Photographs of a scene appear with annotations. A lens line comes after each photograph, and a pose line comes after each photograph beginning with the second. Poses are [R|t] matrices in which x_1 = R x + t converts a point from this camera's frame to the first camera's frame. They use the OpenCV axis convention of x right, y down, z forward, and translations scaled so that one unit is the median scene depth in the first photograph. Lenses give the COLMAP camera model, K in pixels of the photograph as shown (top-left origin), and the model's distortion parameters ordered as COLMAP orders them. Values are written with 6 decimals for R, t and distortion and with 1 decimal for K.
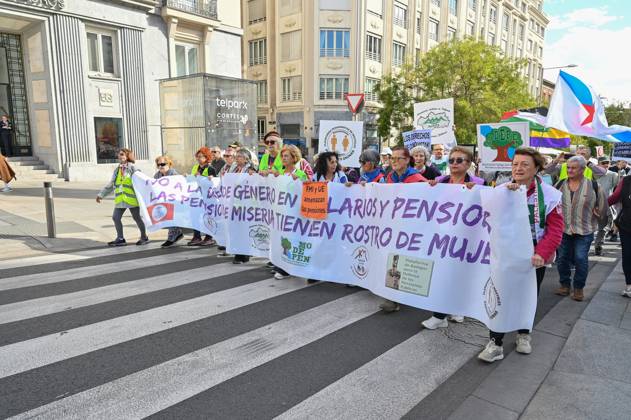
lens RADIAL K [[425.5, 0, 313.4], [0, 425.5, 212.3], [0, 0, 1]] dist [-0.005486, -0.003389]
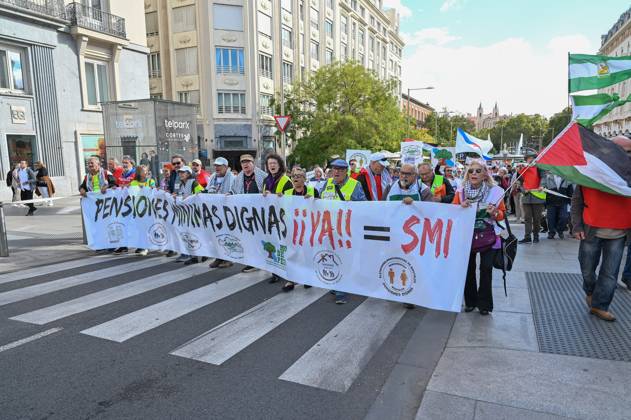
lens RADIAL K [[425.5, 0, 316.3], [0, 425.5, 209.6], [0, 0, 1]] dist [-0.005486, -0.003389]
pose [[0.957578, -0.059556, 0.281952, -0.064945], [0.066511, 0.997671, -0.015151, 0.004939], [-0.280393, 0.033261, 0.959309, -0.069220]]
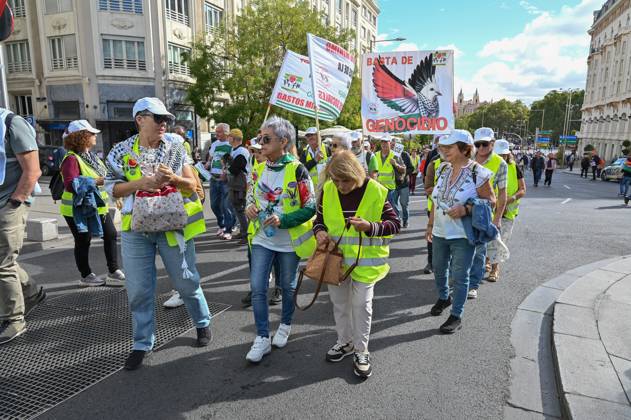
lens RADIAL K [[425.5, 0, 315.9], [0, 425.5, 213.1], [0, 0, 1]] dist [-0.005486, -0.003389]
pose [[0.944224, -0.063342, 0.323155, 0.109547], [0.056623, 0.997940, 0.030162, -0.012564], [-0.324399, -0.010182, 0.945865, 0.172625]]
